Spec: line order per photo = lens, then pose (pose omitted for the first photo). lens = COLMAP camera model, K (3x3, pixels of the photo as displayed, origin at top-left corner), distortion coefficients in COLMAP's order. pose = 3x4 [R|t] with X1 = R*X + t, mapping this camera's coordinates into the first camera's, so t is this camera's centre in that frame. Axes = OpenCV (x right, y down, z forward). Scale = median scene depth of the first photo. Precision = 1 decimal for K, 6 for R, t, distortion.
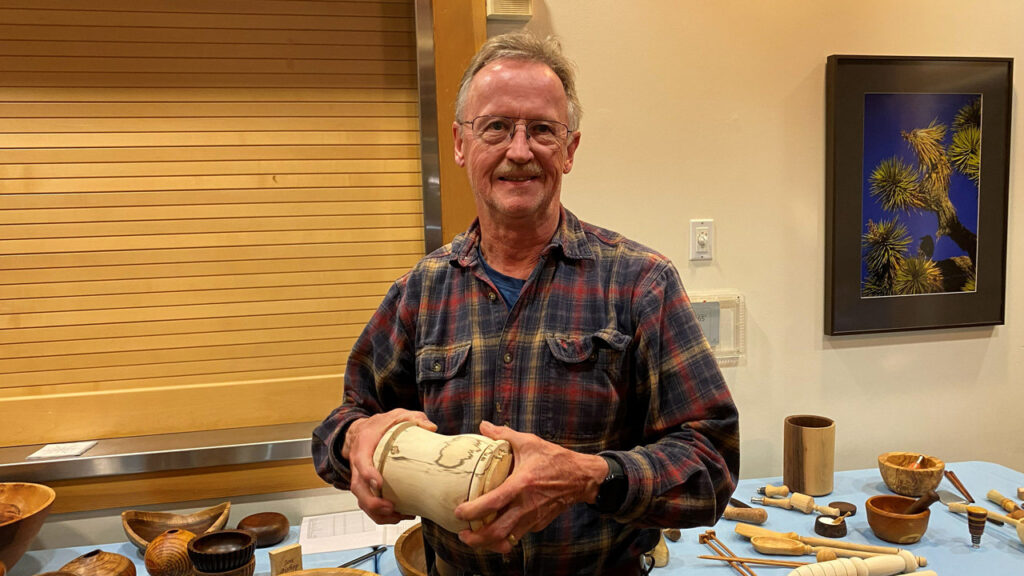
lens RADIAL K [[752.2, 0, 554.7], [0, 752.2, 290.4], [0, 0, 1]] dist [-0.006063, 0.004385]
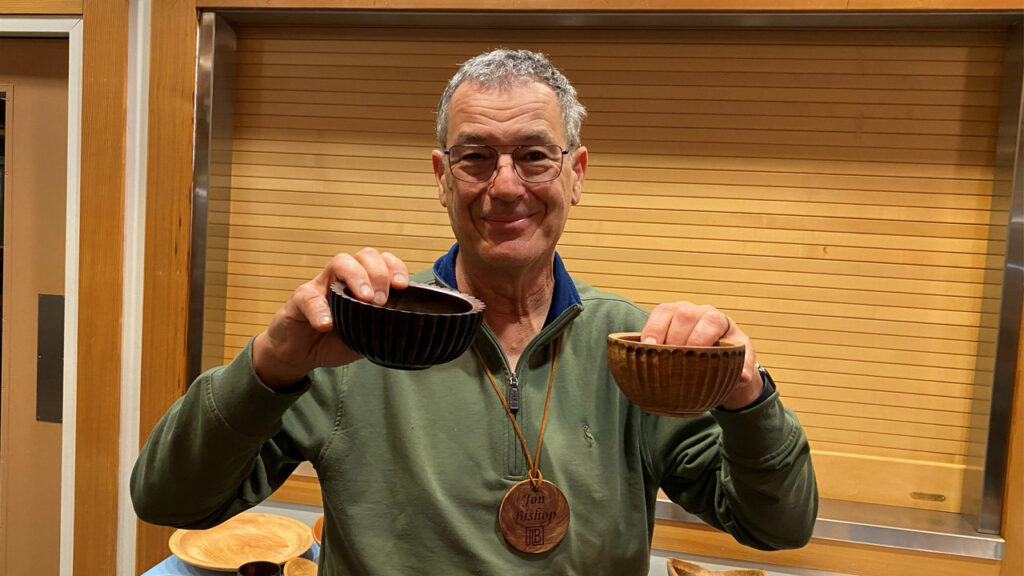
lens RADIAL K [[752.2, 0, 464.5], [0, 752.2, 305.6], [0, 0, 1]] dist [-0.006063, 0.004385]
pose [[0.923772, 0.103732, -0.368627, -0.437318], [-0.127565, 0.990990, -0.040809, 0.026706], [0.361072, 0.084722, 0.928681, -0.094222]]
